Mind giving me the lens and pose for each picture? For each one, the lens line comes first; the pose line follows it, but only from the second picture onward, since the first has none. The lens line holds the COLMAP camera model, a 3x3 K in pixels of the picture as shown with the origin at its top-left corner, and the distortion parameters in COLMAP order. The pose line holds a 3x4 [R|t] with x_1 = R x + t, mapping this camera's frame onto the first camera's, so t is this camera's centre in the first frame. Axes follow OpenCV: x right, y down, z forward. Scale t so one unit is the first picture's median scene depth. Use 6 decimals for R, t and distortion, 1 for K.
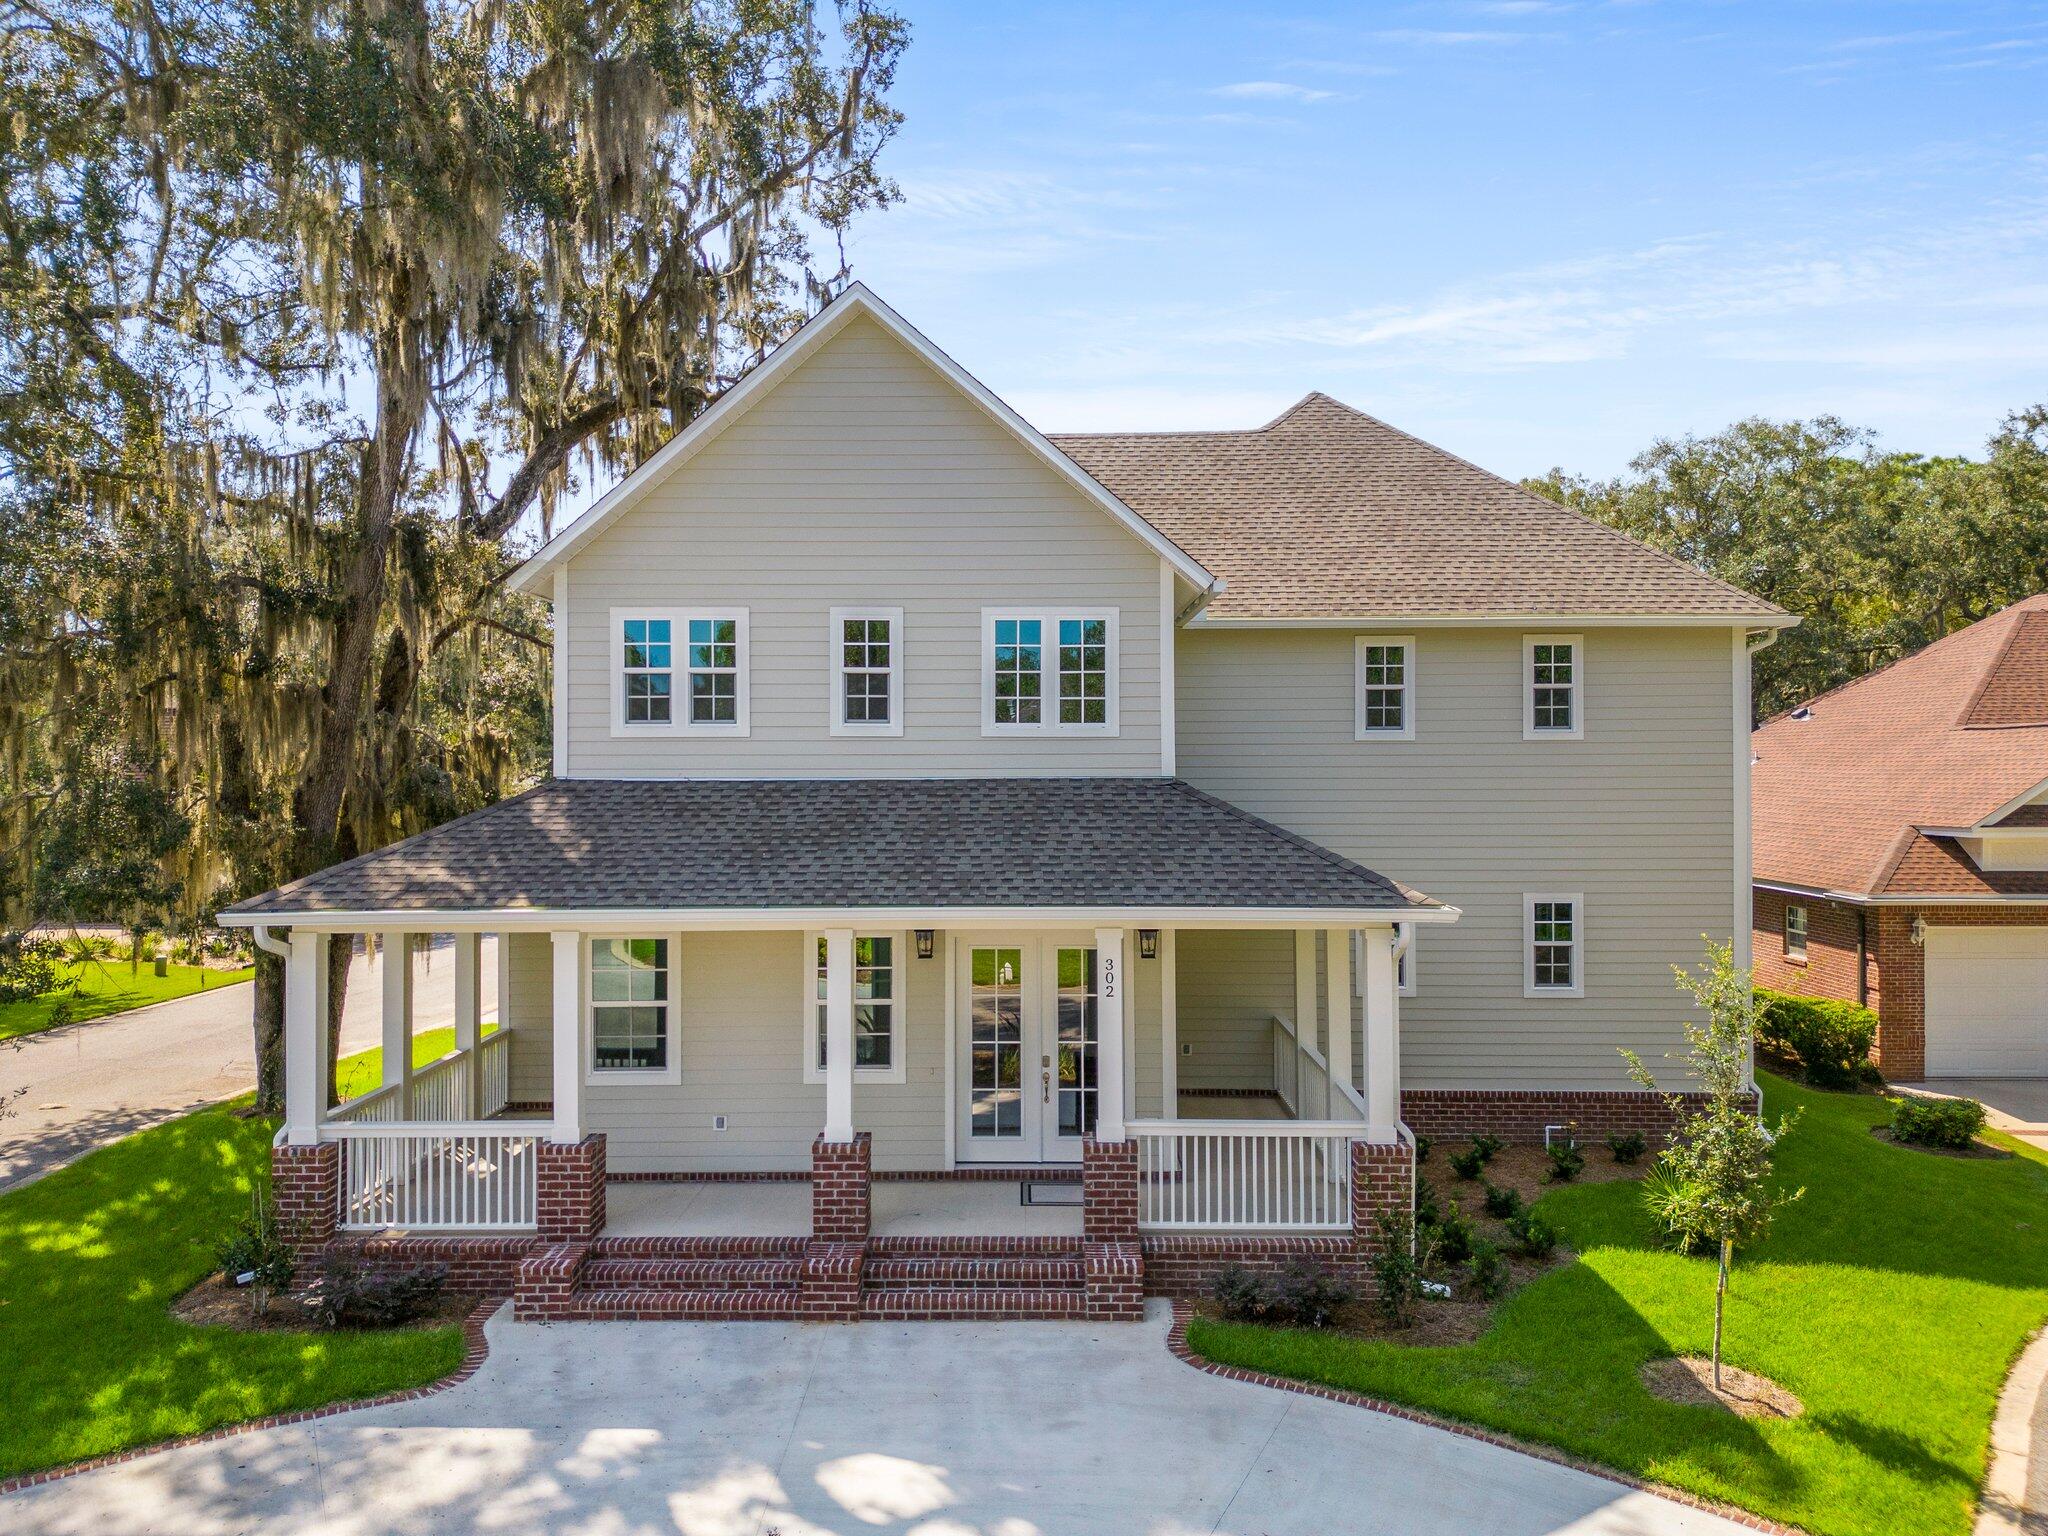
lens RADIAL K [[1427.1, 0, 1024.0], [0, 1427.1, 768.0], [0, 0, 1]] dist [0.068234, 0.002244]
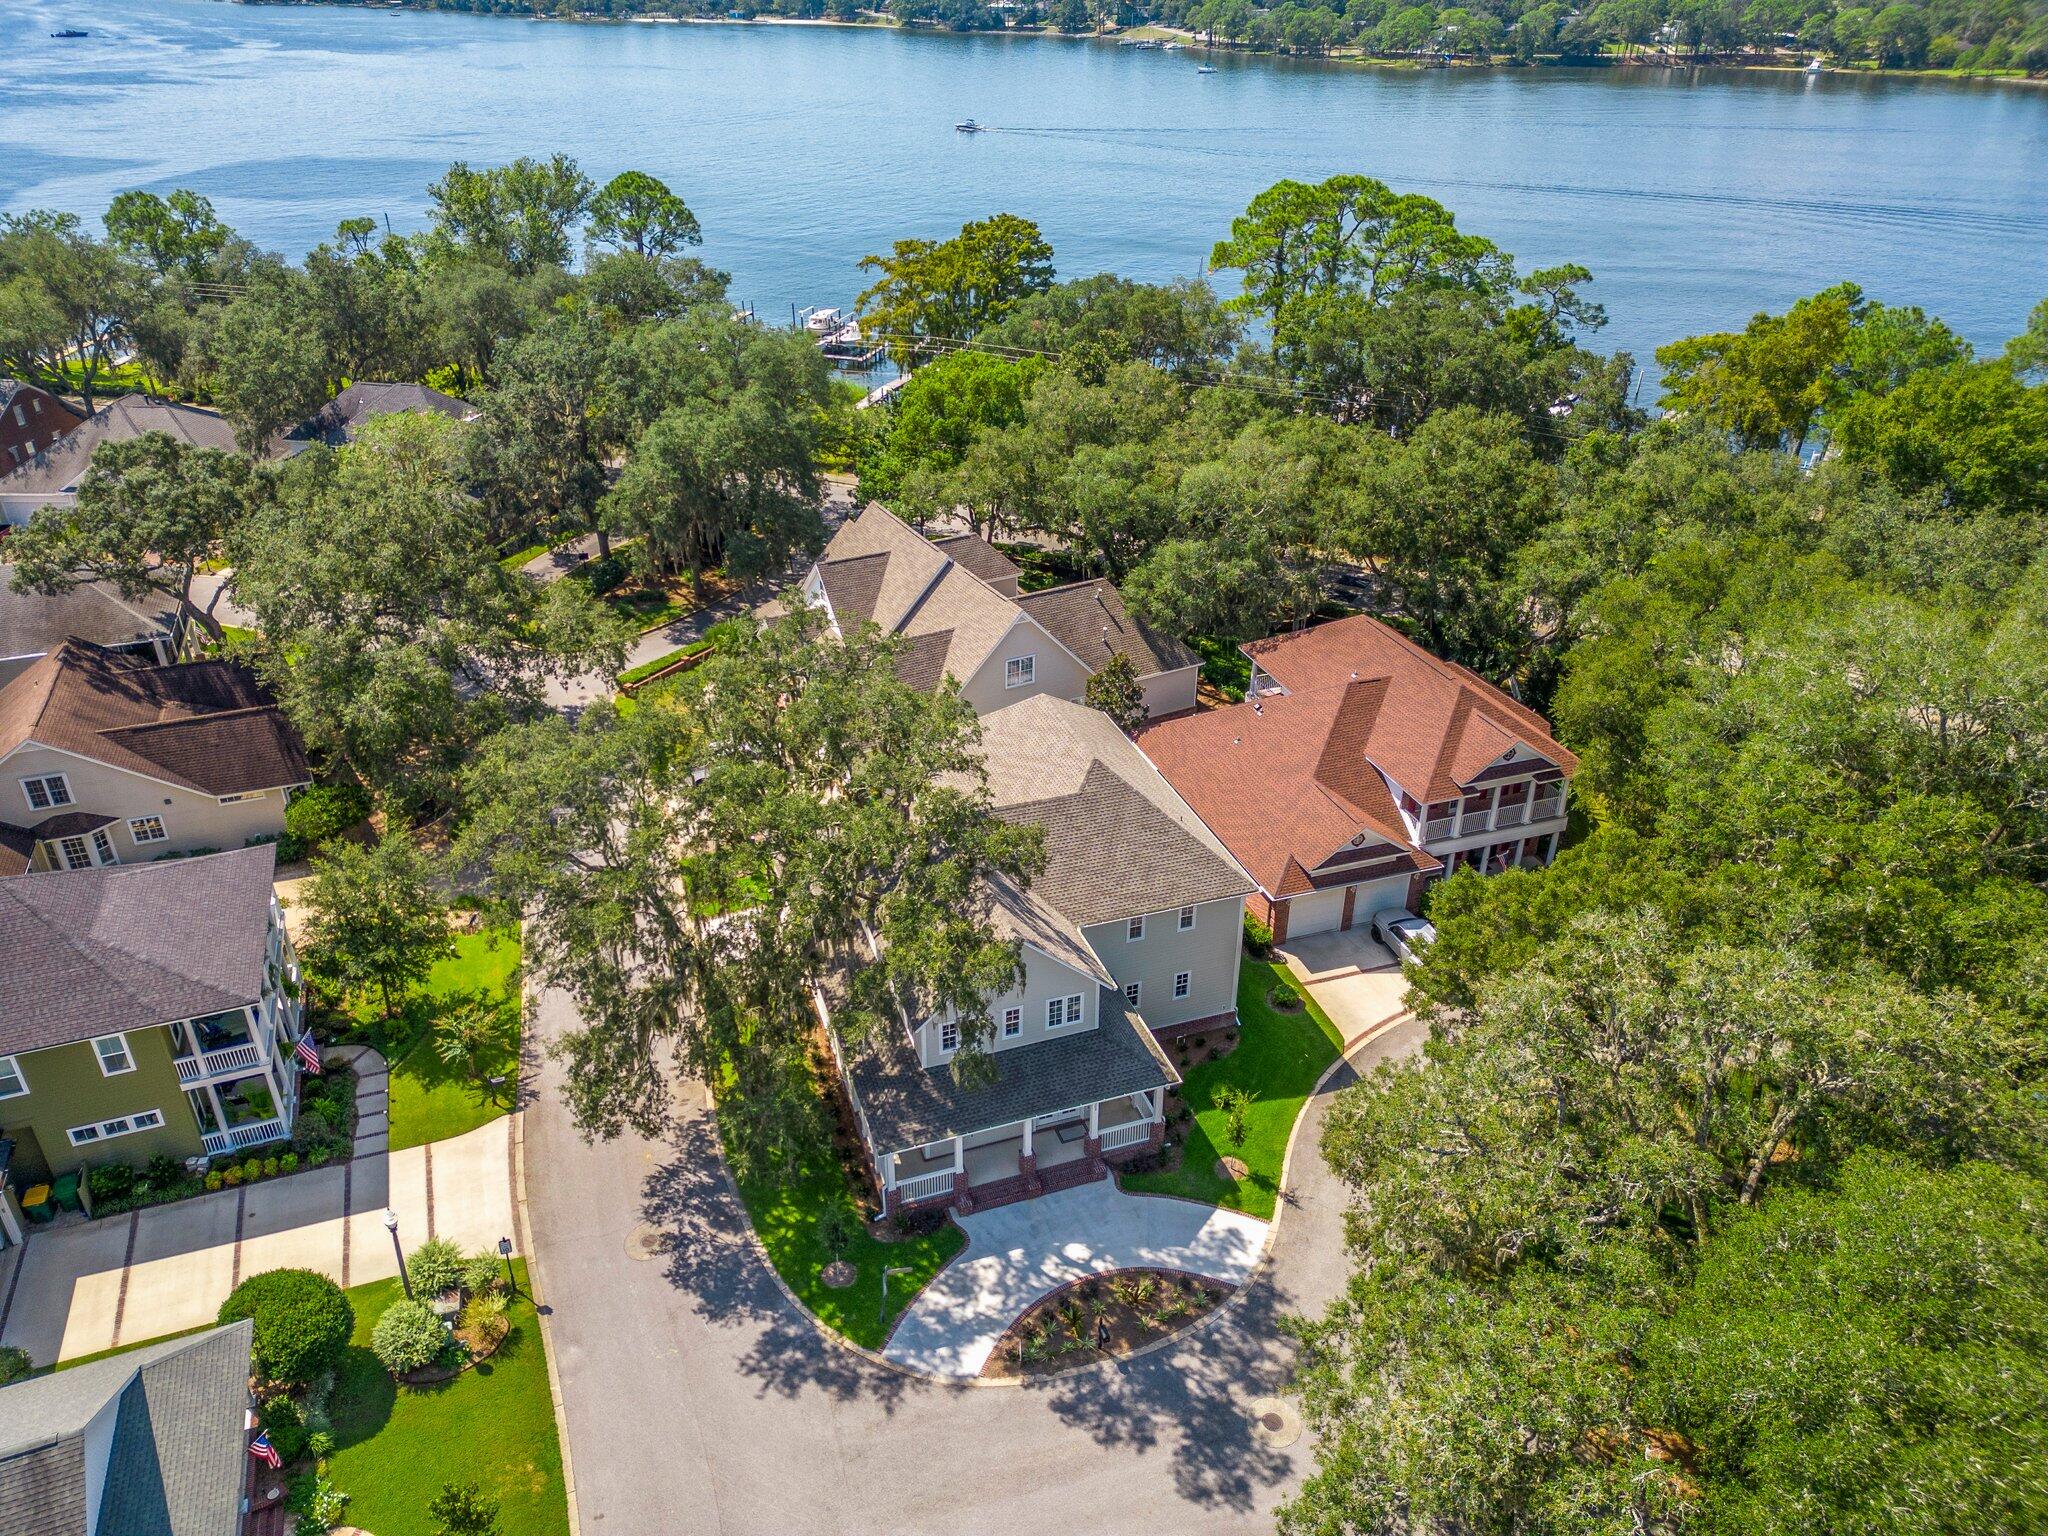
lens RADIAL K [[1427.1, 0, 1024.0], [0, 1427.1, 768.0], [0, 0, 1]] dist [0.068234, 0.002244]
pose [[0.930370, -0.159564, 0.330076, -1.052779], [-0.028229, 0.866468, 0.498434, -2.159501], [-0.365532, -0.473046, 0.801632, -1.307414]]
